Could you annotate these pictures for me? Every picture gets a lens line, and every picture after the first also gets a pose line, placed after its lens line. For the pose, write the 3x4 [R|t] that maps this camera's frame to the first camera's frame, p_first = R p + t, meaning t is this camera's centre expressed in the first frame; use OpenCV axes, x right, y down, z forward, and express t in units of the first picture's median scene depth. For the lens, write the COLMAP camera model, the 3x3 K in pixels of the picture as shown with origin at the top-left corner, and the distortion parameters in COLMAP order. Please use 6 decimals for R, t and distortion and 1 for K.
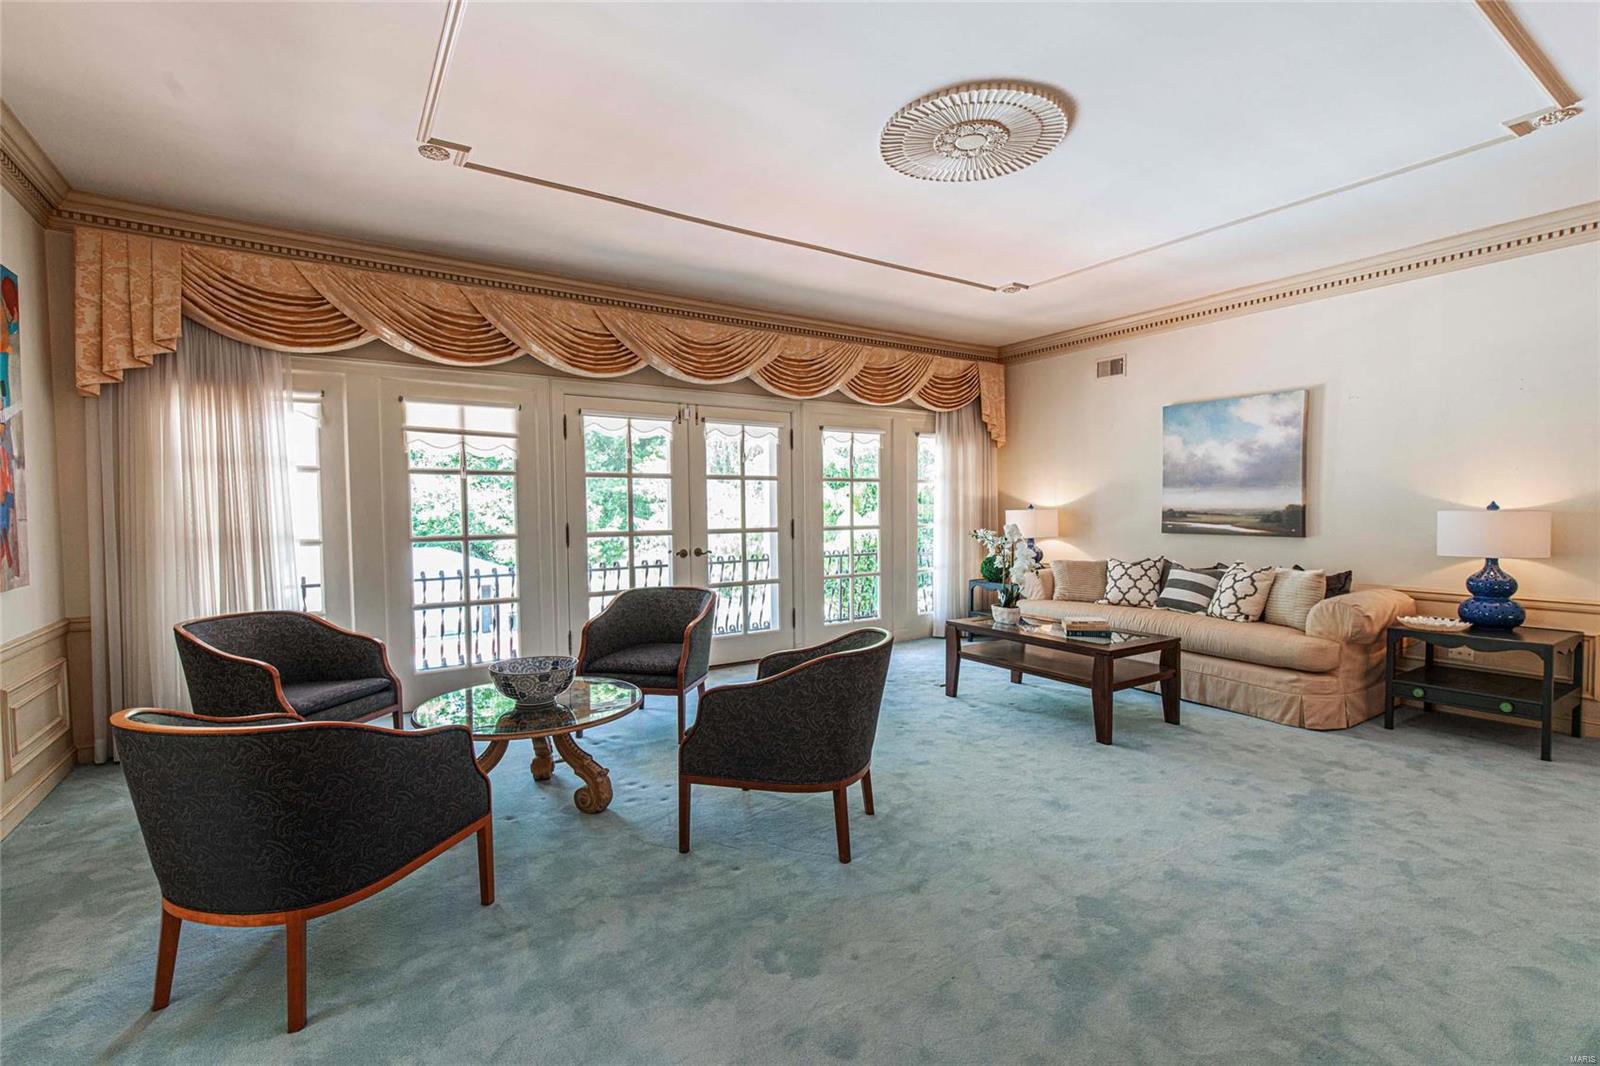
lens RADIAL K [[720.1, 0, 790.8], [0, 720.1, 535.2], [0, 0, 1]] dist [0.002688, 0.000025]
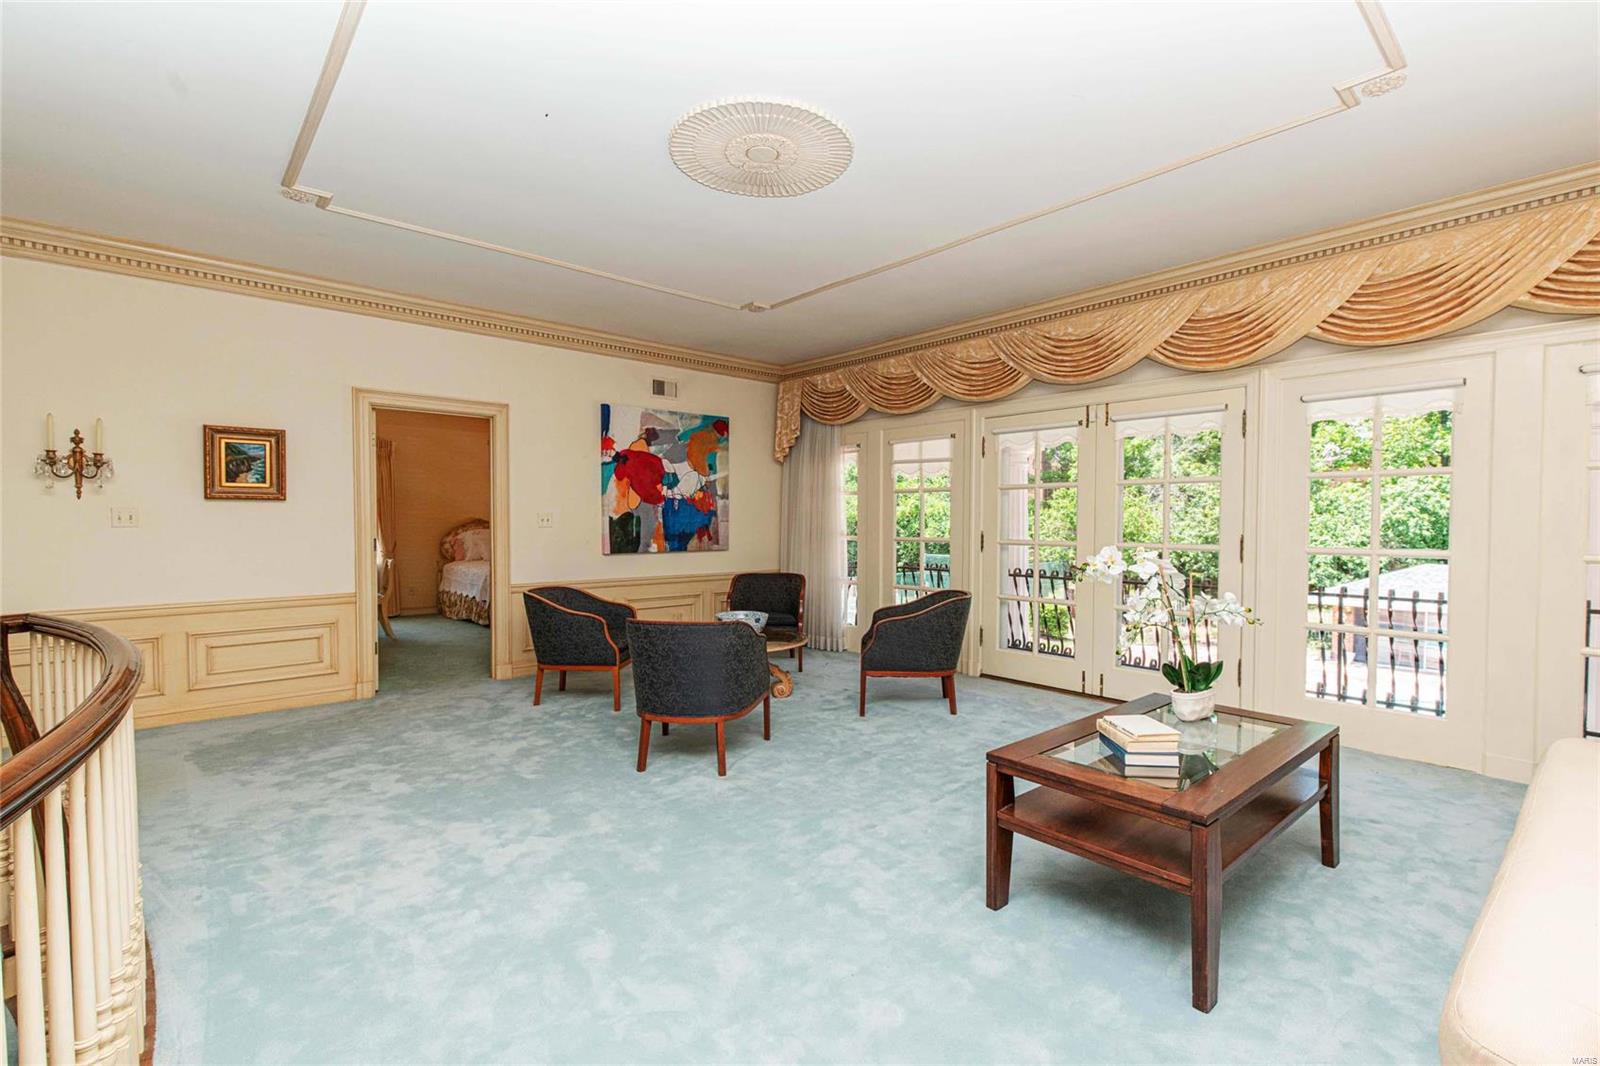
lens RADIAL K [[720.1, 0, 790.8], [0, 720.1, 535.2], [0, 0, 1]] dist [0.002688, 0.000025]
pose [[0.142805, 0.030999, -0.989265, 0.889926], [-0.039307, 0.998899, 0.025627, -0.030746], [0.988970, 0.035225, 0.143866, 0.608057]]
